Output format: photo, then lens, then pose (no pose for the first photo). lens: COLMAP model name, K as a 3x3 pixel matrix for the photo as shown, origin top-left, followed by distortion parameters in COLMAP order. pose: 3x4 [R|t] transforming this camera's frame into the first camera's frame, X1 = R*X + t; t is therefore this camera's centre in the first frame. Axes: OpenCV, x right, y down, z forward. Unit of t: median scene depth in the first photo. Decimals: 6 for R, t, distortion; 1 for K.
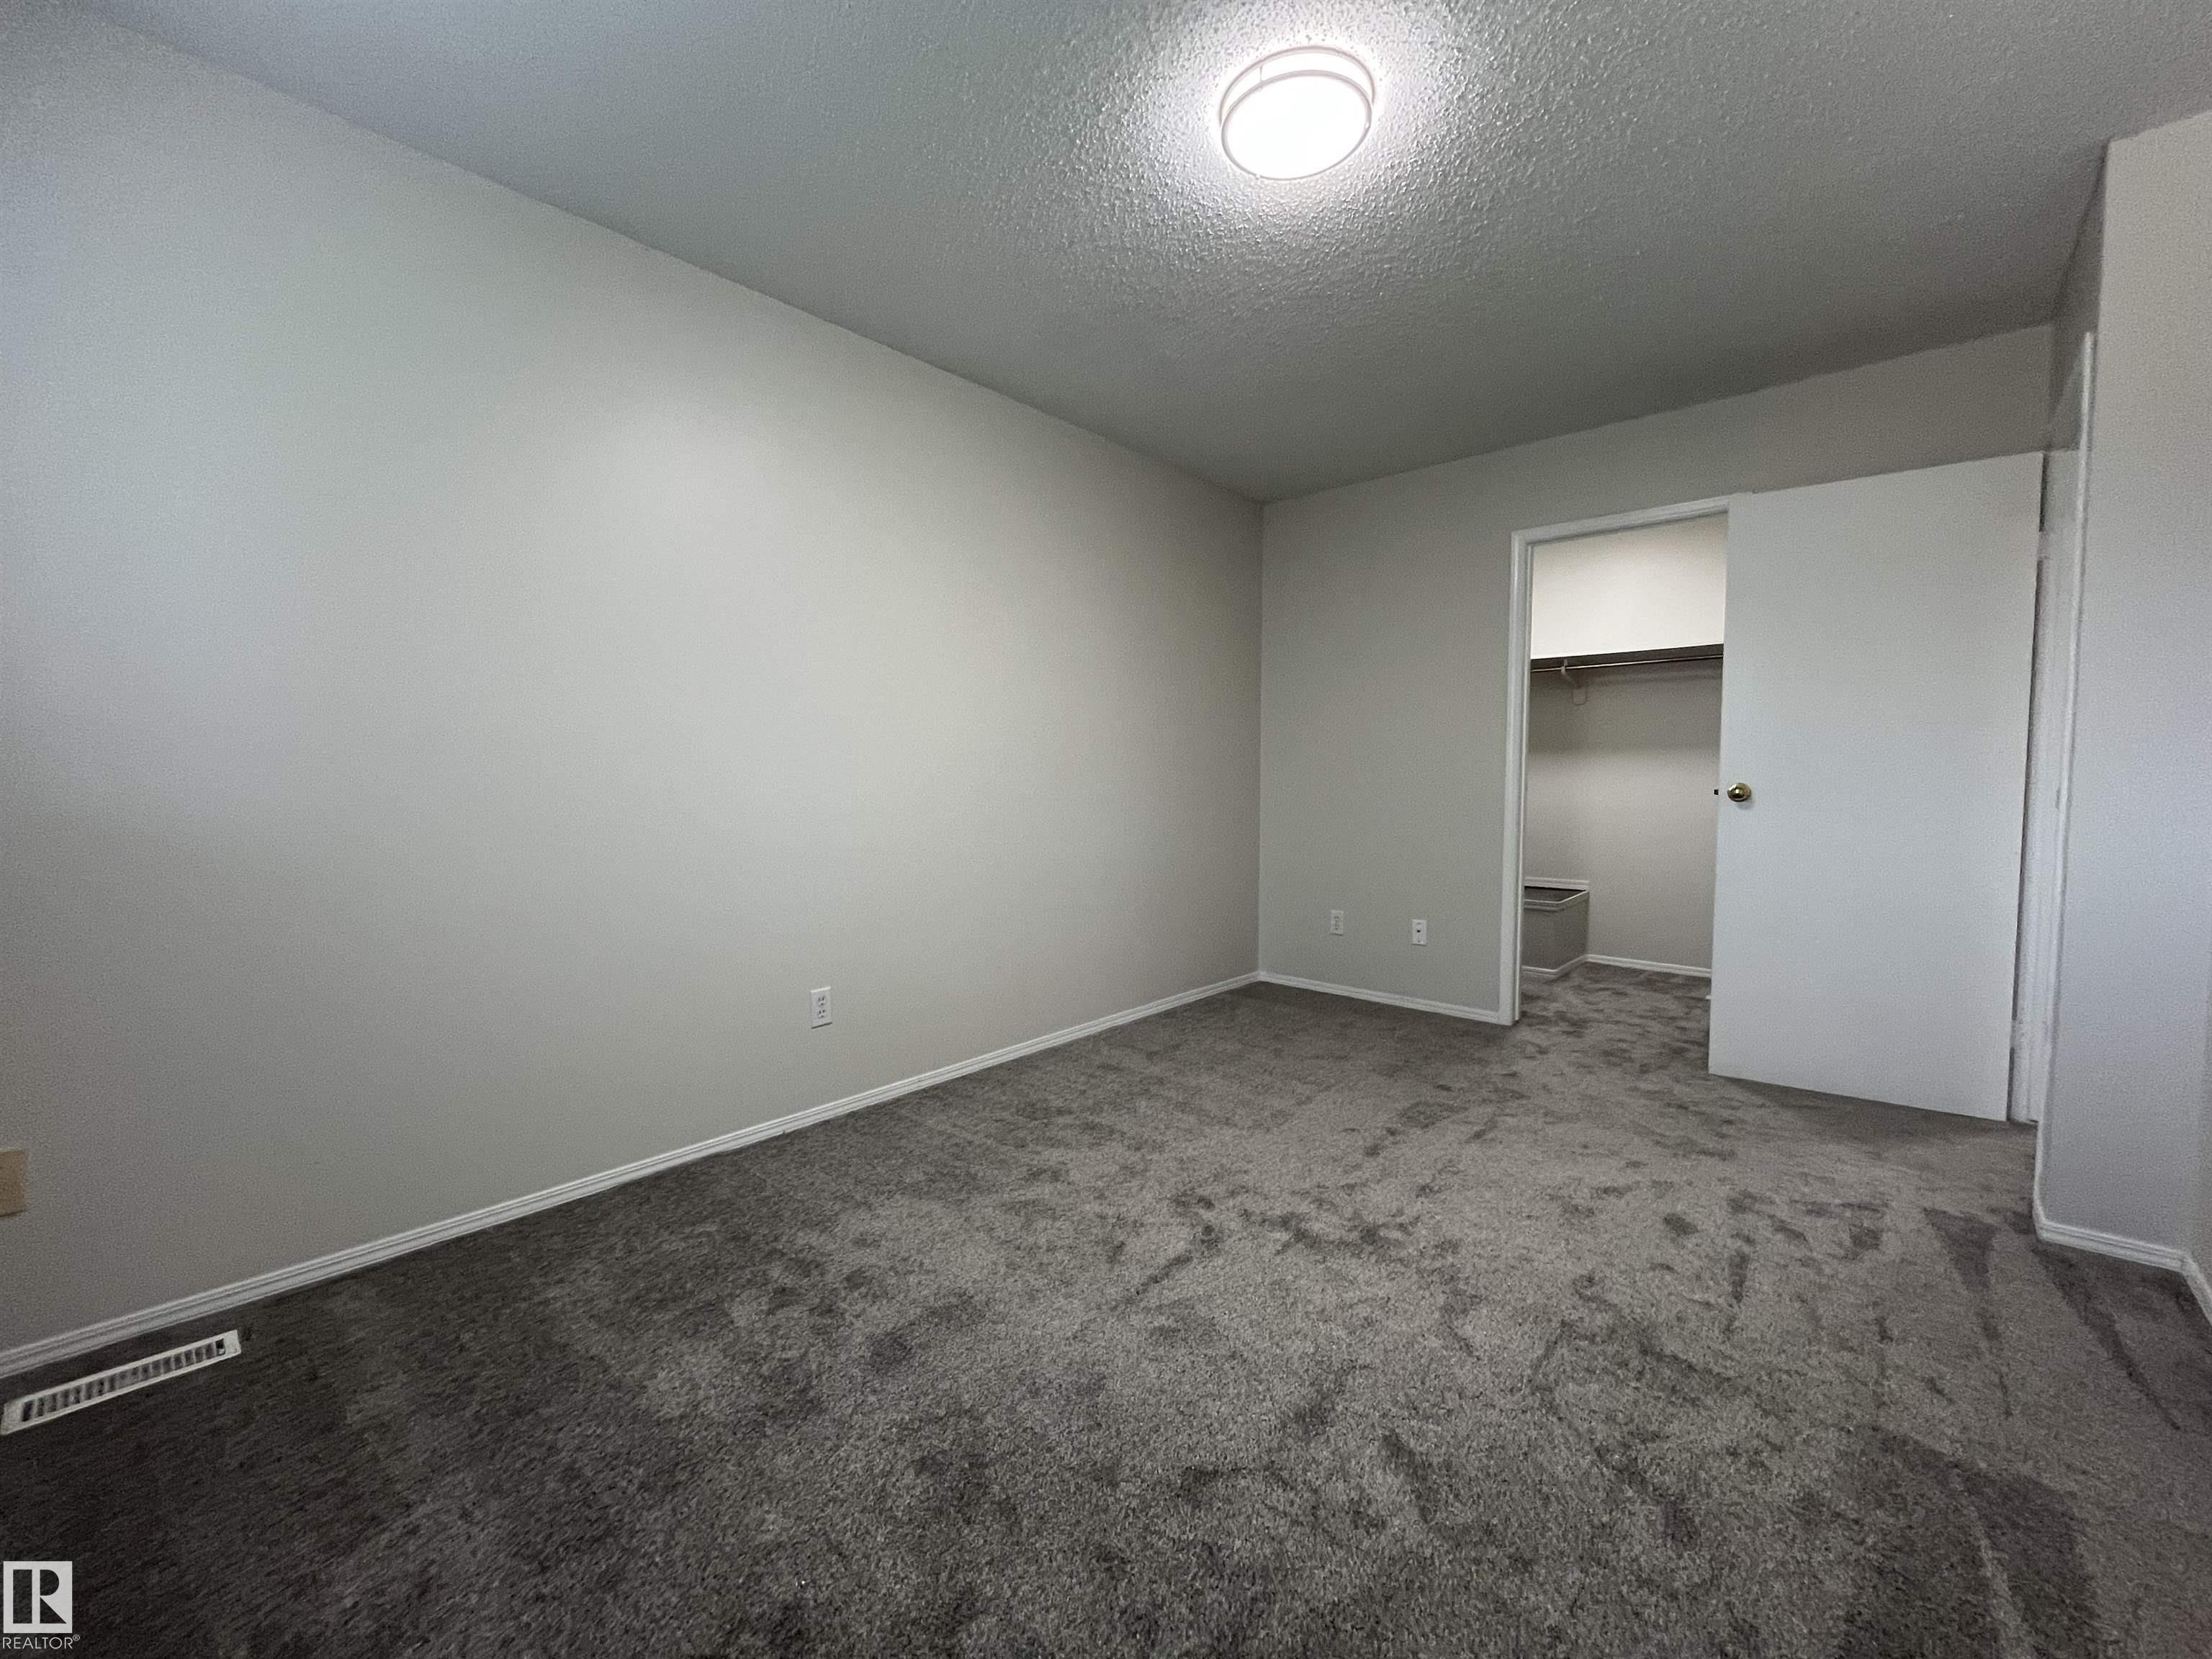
lens RADIAL K [[895.7, 0, 1095.5], [0, 895.7, 825.8], [0, 0, 1]] dist [-0.003374, 0.000419]
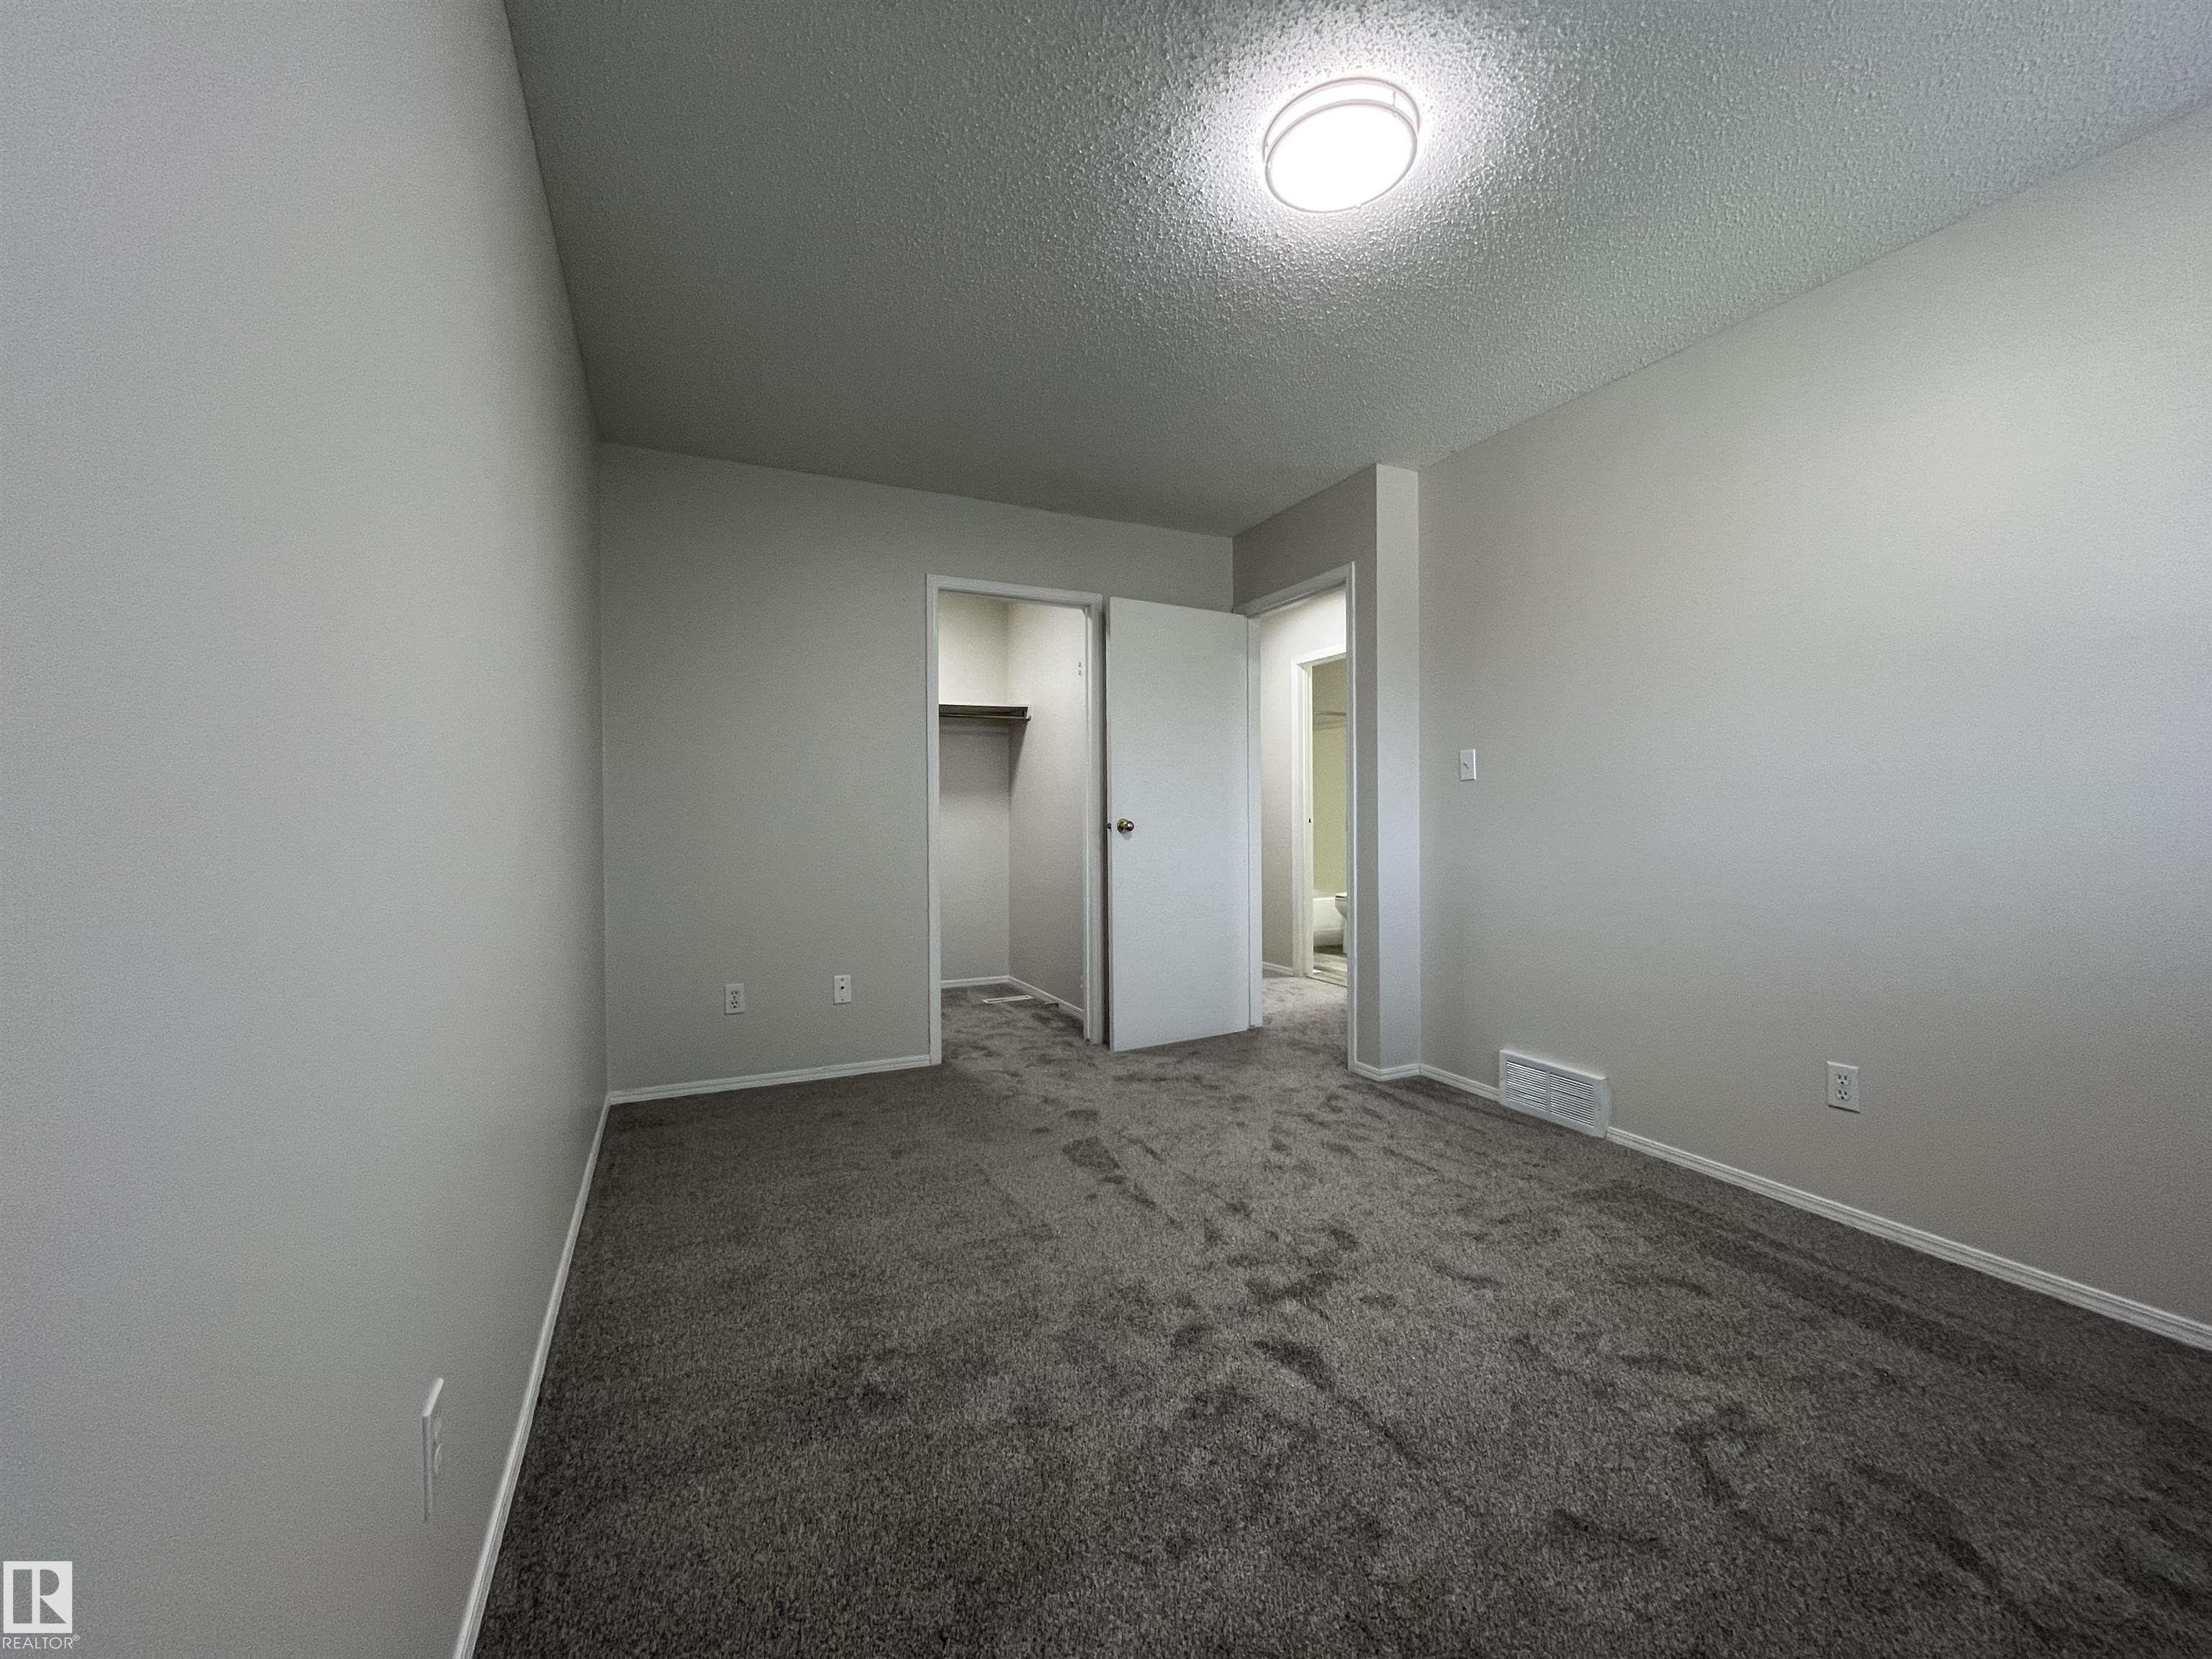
lens RADIAL K [[895.7, 0, 1110.7], [0, 895.7, 822.6], [0, 0, 1]] dist [-0.003374, 0.000419]
pose [[0.378505, -0.008854, 0.925557, -0.579048], [0.057057, 0.998276, -0.013783, -0.030642], [-0.923839, 0.058026, 0.378358, 0.643945]]
